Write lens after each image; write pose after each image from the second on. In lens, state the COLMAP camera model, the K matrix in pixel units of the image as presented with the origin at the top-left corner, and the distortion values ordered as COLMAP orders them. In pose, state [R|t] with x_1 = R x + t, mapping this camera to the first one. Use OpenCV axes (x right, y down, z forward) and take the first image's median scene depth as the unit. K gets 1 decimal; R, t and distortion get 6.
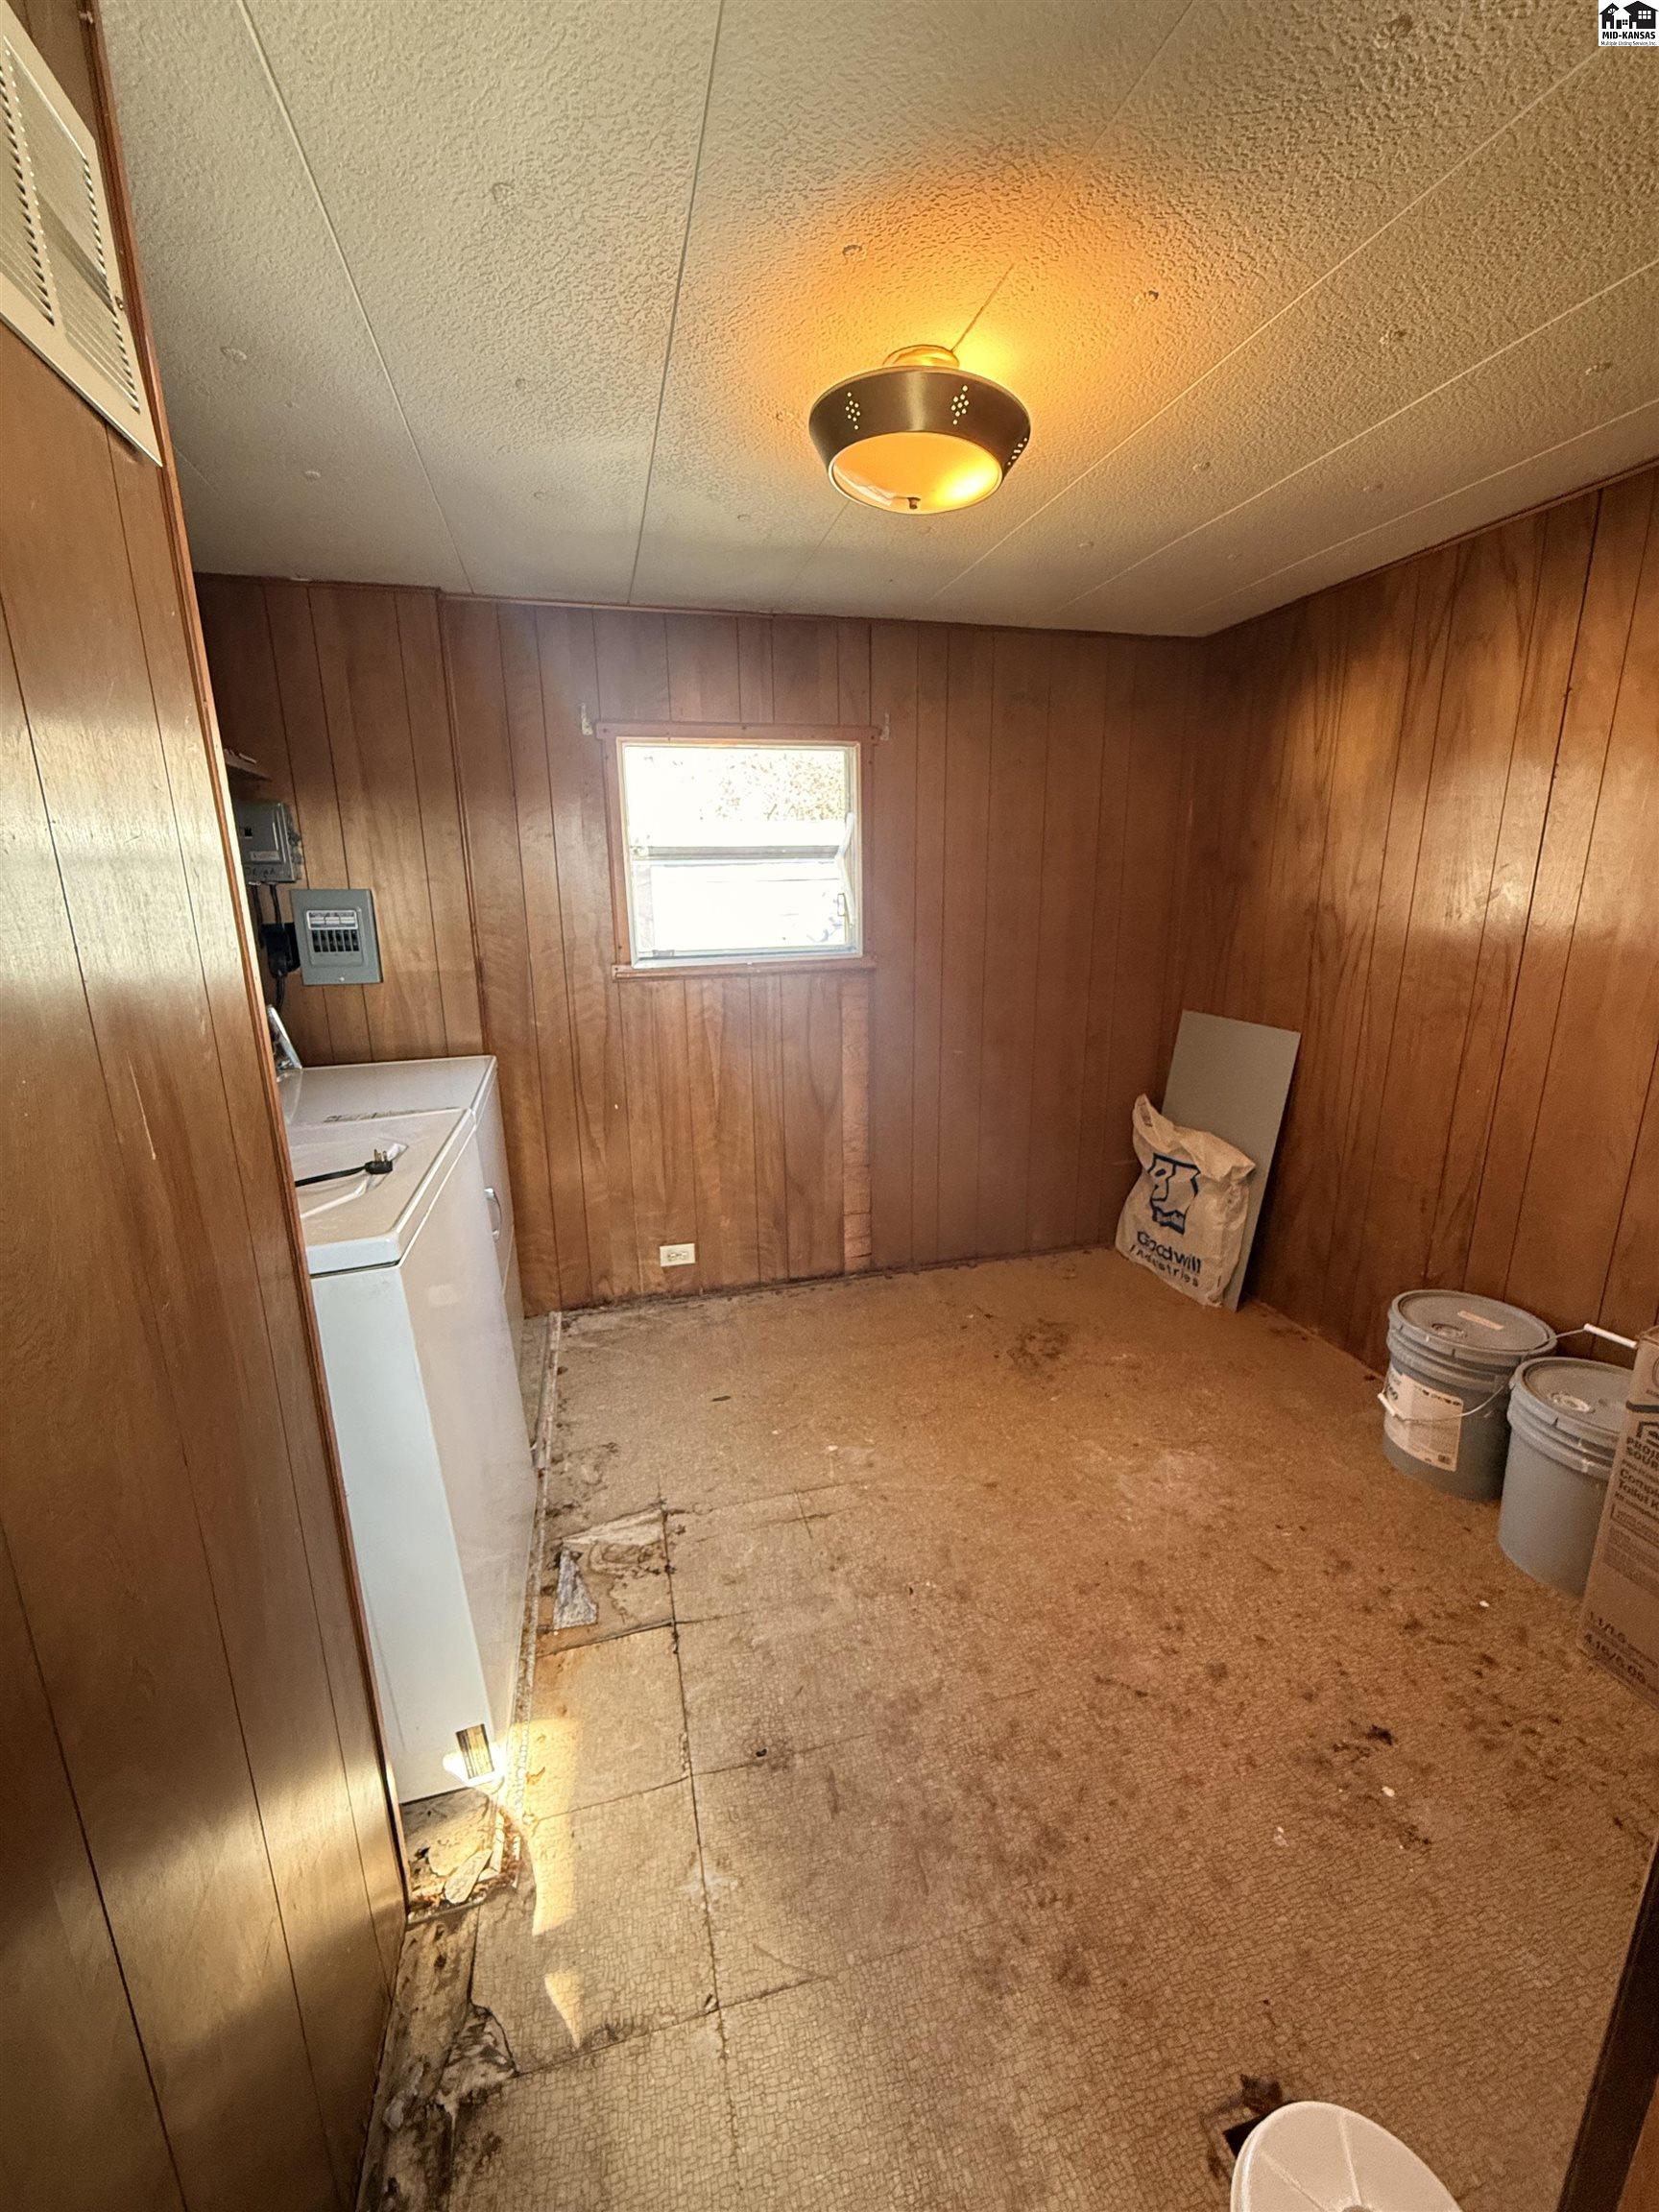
lens RADIAL K [[880.0, 0, 829.2], [0, 880.0, 1102.7], [0, 0, 1]] dist [0.000041, -0.000600]
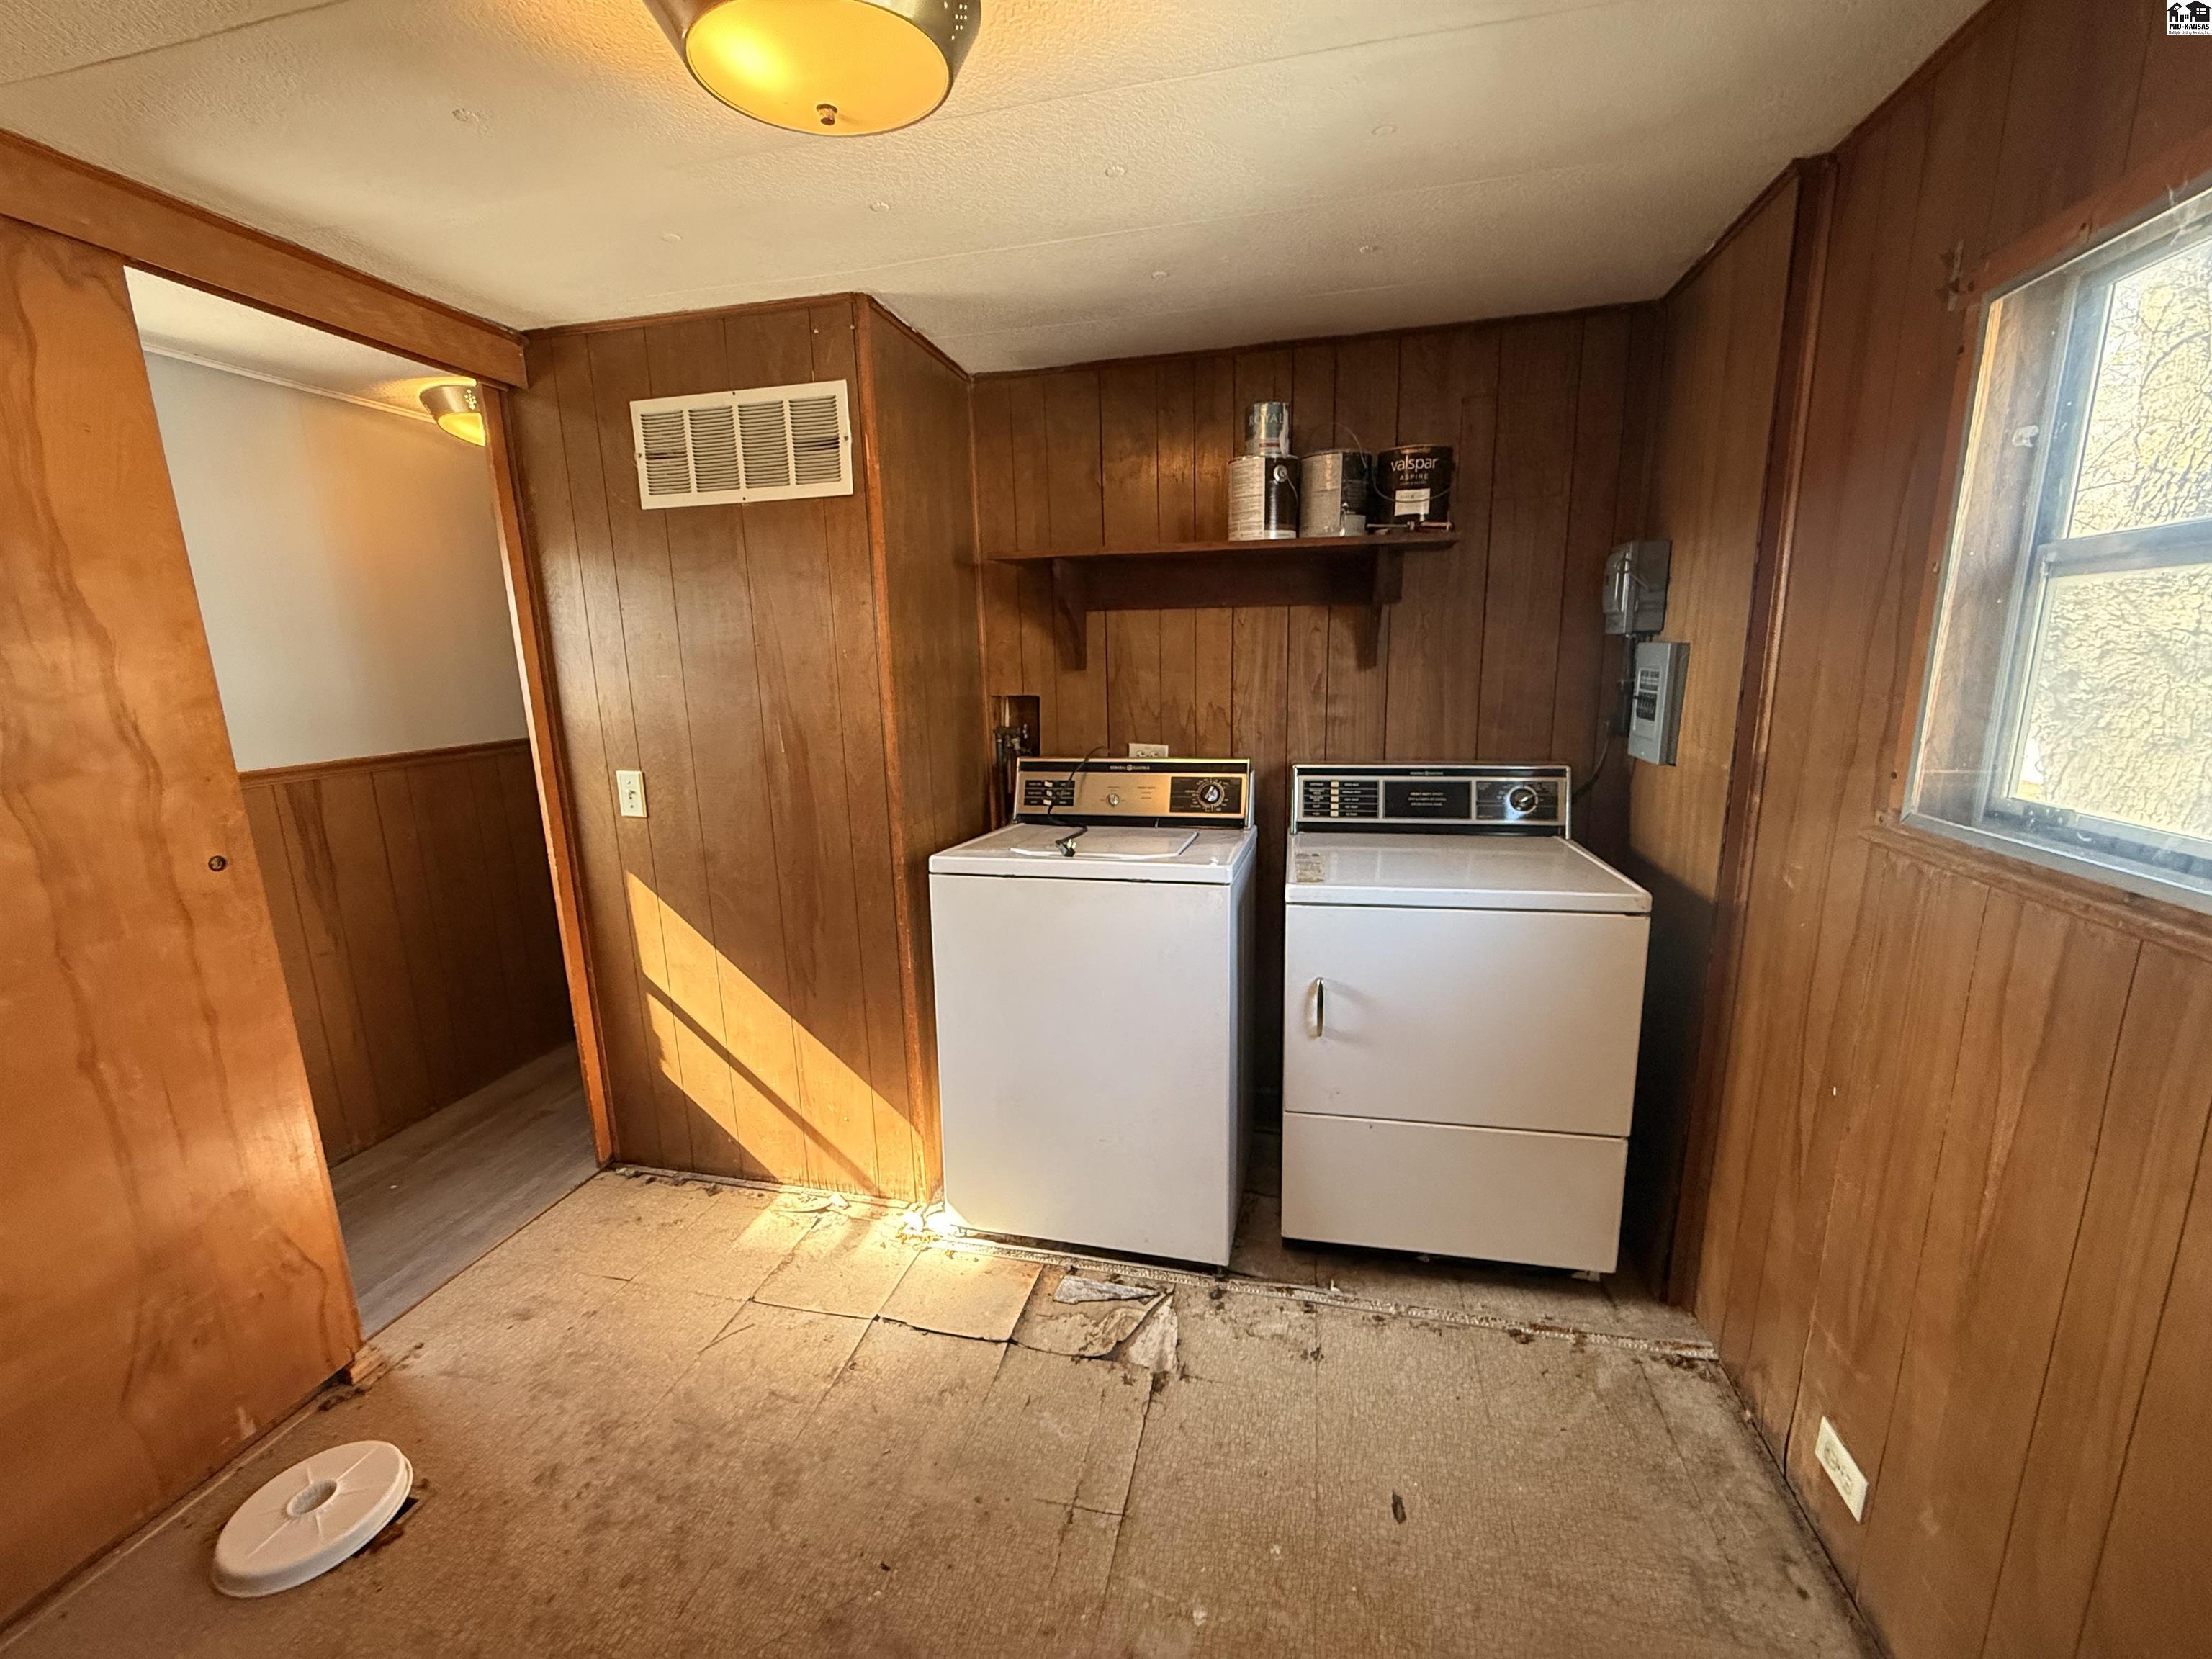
lens RADIAL K [[880.0, 0, 1108.5], [0, 880.0, 825.9], [0, 0, 1]] dist [0.000041, -0.000600]
pose [[-0.466948, 0.202039, -0.860895, 0.558477], [-0.187165, 0.928911, 0.319520, -0.356047], [0.864250, 0.310329, -0.395939, 1.317192]]
